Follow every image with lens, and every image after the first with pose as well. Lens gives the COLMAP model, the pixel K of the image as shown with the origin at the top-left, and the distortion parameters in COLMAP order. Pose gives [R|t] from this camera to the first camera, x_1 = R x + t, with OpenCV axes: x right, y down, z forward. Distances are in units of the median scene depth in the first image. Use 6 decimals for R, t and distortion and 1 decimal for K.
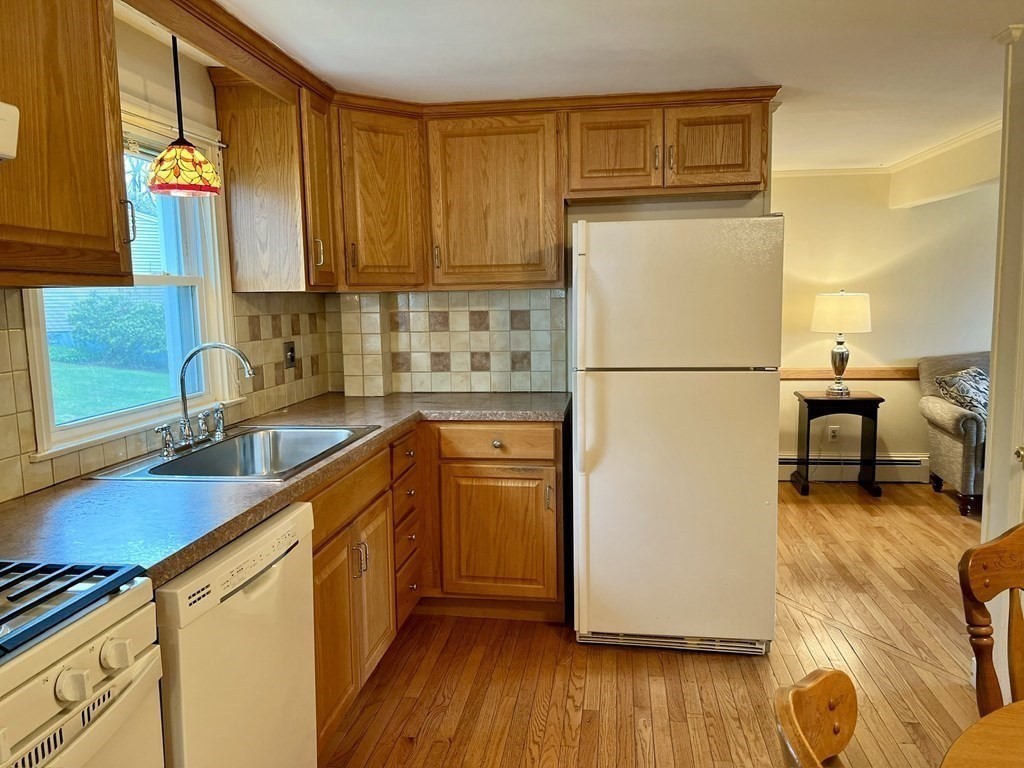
lens RADIAL K [[767.5, 0, 515.7], [0, 767.5, 385.8], [0, 0, 1]] dist [0.060854, -0.071923]
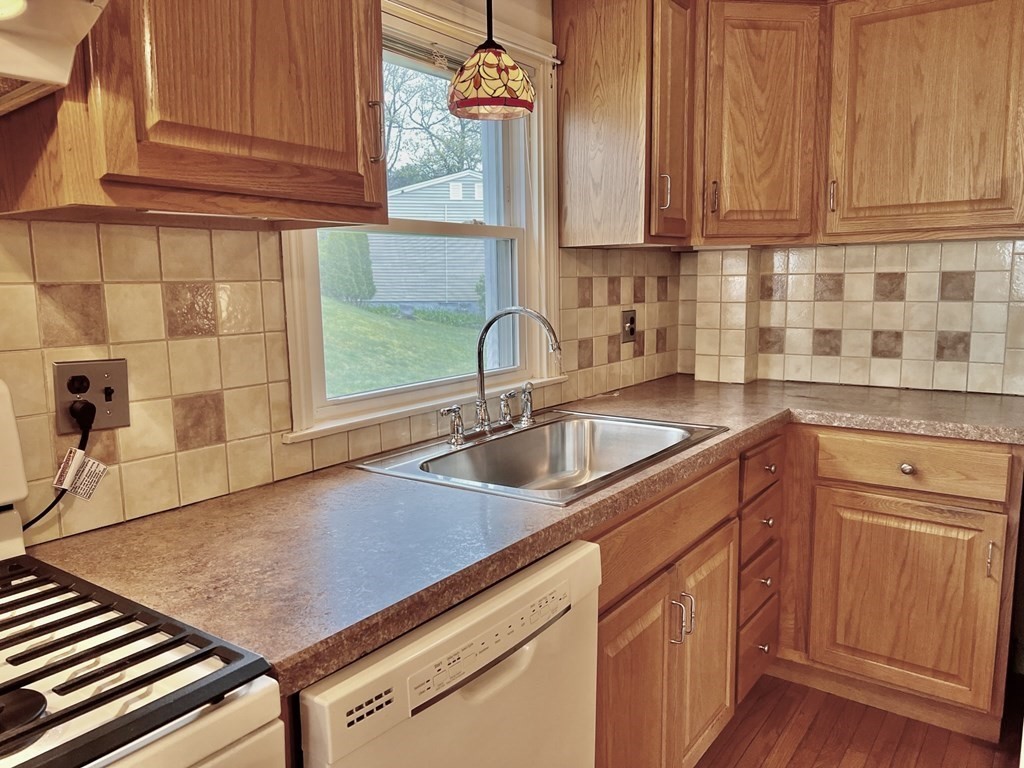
lens RADIAL K [[767.5, 0, 515.7], [0, 767.5, 385.8], [0, 0, 1]] dist [0.060854, -0.071923]
pose [[0.884359, 0.070853, -0.461399, -0.019294], [-0.055740, 0.997370, 0.046321, -0.008699], [0.463468, -0.015246, 0.885982, 0.239940]]
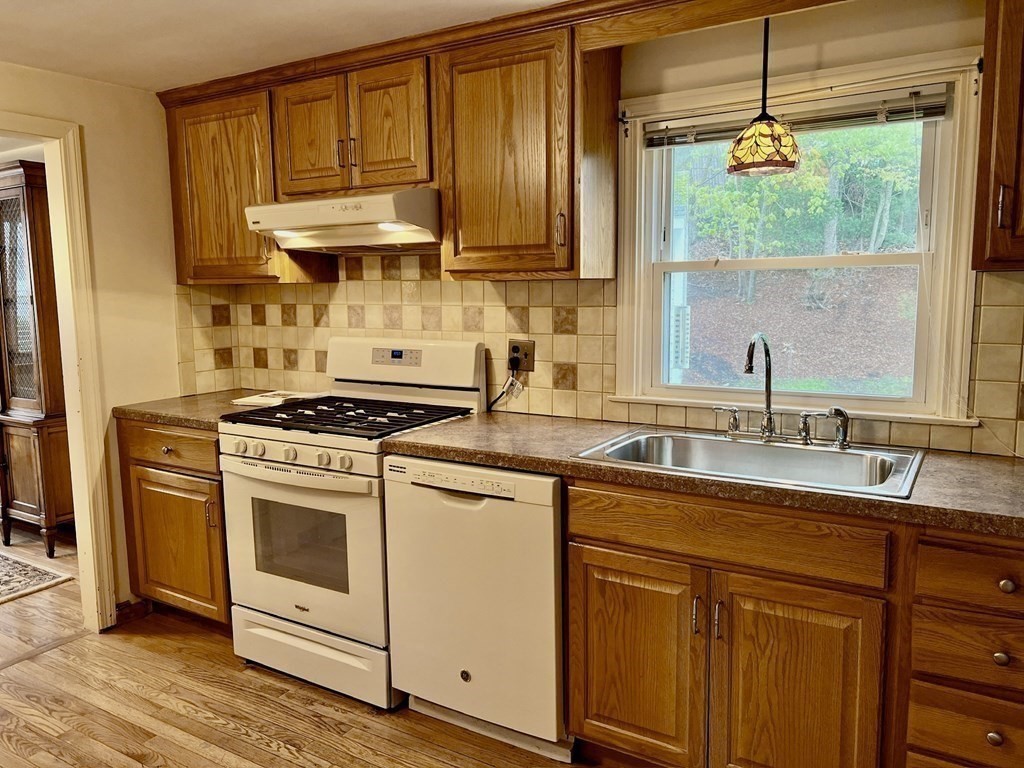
lens RADIAL K [[767.5, 0, 515.7], [0, 767.5, 385.8], [0, 0, 1]] dist [0.060854, -0.071923]
pose [[-0.407543, 0.136678, -0.902899, 0.444466], [-0.085501, 0.978681, 0.186743, -0.109249], [0.909174, 0.153305, -0.387169, 0.859126]]
